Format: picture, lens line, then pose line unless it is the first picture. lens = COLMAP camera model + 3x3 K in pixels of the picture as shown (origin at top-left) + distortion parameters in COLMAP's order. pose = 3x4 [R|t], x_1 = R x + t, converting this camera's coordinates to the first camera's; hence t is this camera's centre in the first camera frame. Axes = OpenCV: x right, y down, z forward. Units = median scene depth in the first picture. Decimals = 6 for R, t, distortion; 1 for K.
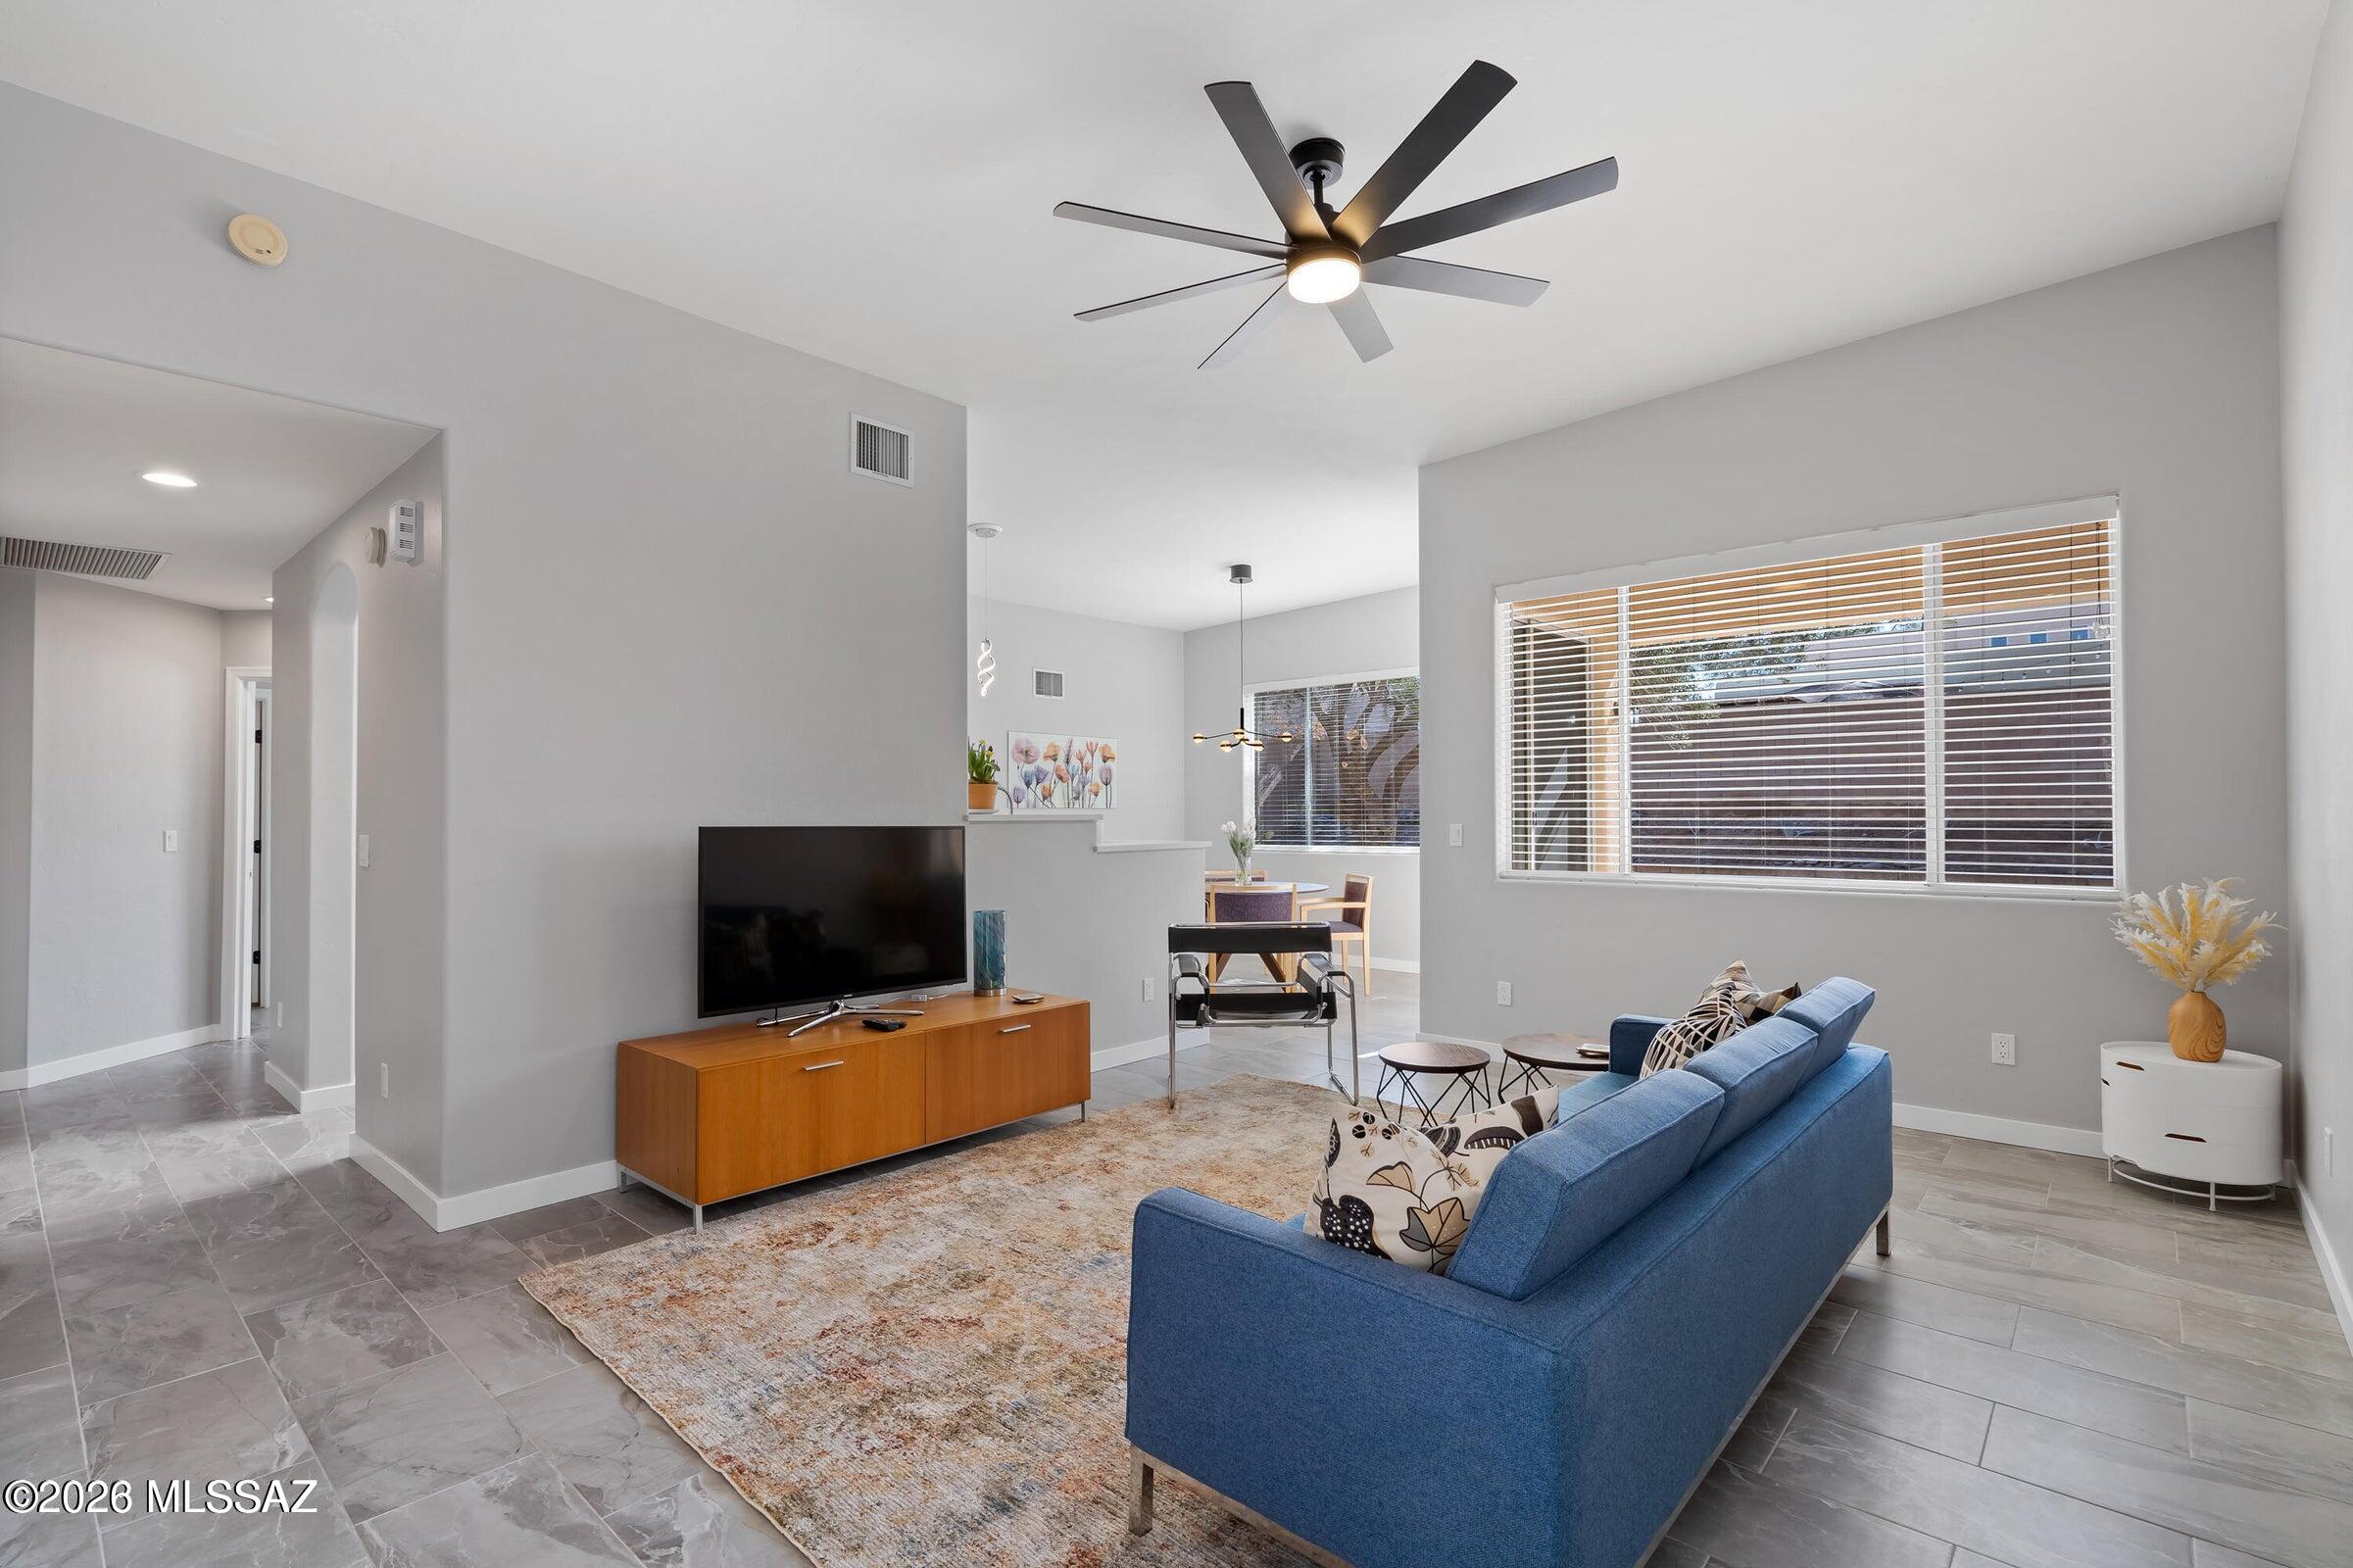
lens RADIAL K [[1086.2, 0, 1171.4], [0, 1086.2, 799.1], [0, 0, 1]] dist [-0.003781, 0.000257]
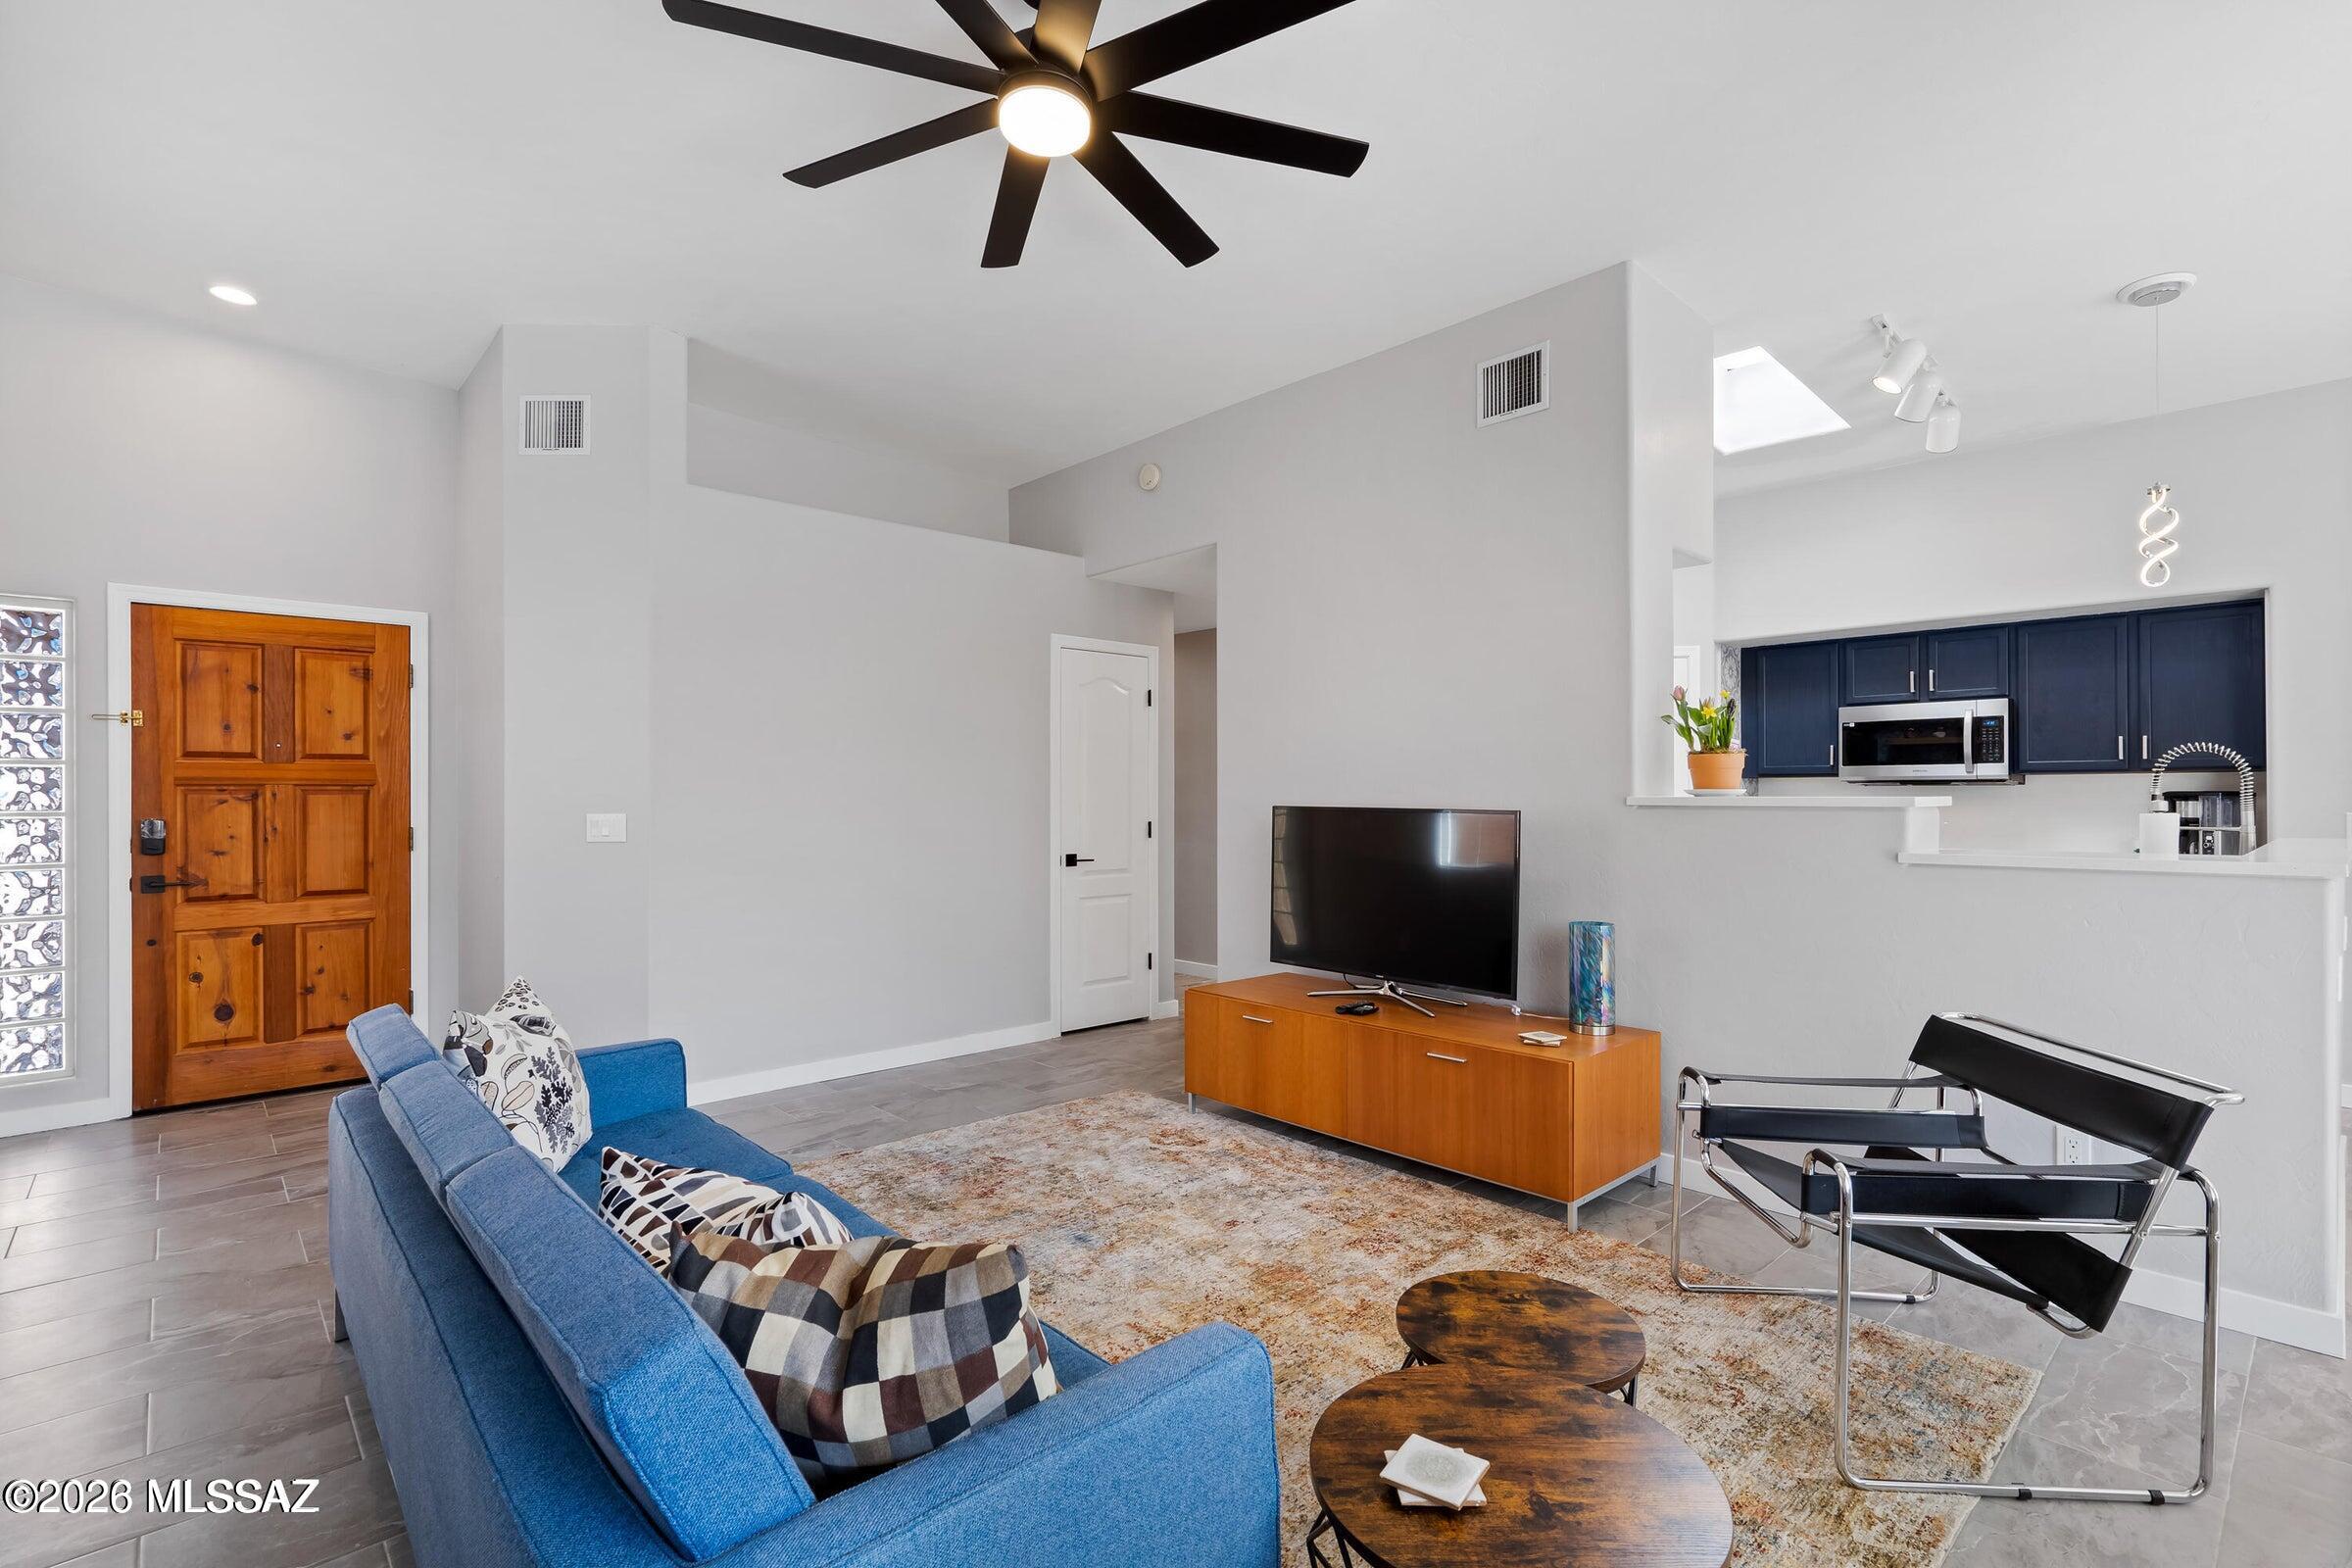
lens RADIAL K [[1085.7, 0, 1170.4], [0, 1085.7, 787.5], [0, 0, 1]] dist [-0.003781, 0.000257]
pose [[-0.096594, 0.000573, -0.995324, 0.800921], [0.020279, 0.999793, -0.001392, 0.003848], [0.995117, -0.020318, -0.096586, 1.007410]]
